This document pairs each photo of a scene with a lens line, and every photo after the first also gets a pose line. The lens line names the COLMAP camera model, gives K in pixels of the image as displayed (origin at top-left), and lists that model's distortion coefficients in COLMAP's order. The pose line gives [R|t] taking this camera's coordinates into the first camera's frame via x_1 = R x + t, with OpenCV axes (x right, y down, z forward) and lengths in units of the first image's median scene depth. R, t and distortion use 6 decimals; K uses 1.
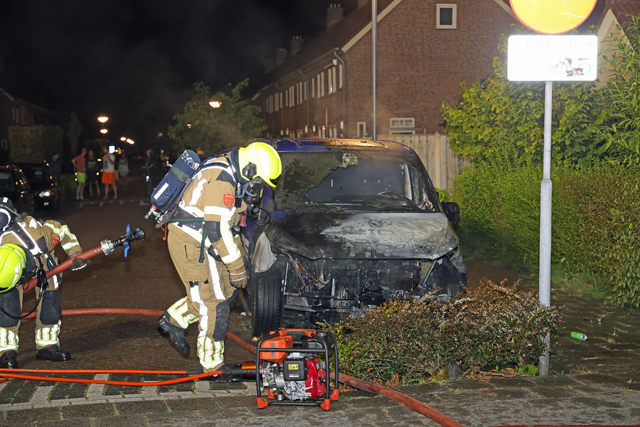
lens RADIAL K [[1242.5, 0, 320.0], [0, 1242.5, 178.2], [0, 0, 1]] dist [0.300692, -0.025658]
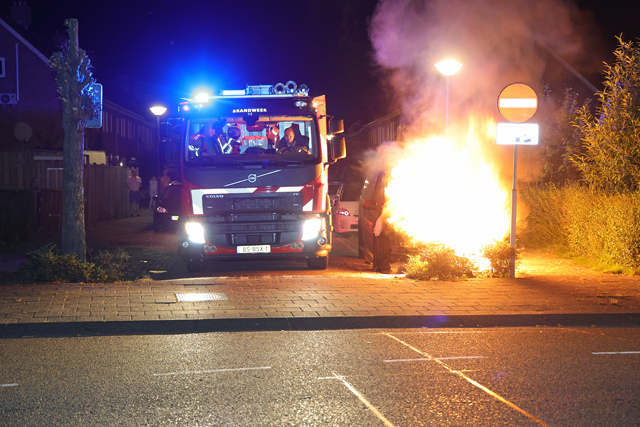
lens RADIAL K [[1155.5, 0, 320.0], [0, 1155.5, 213.5], [0, 0, 1]] dist [0.362739, 0.023070]
pose [[0.996662, 0.015675, -0.080114, 0.007009], [-0.014830, 0.999828, 0.011128, 0.024672], [0.080275, -0.009903, 0.996724, -1.034768]]
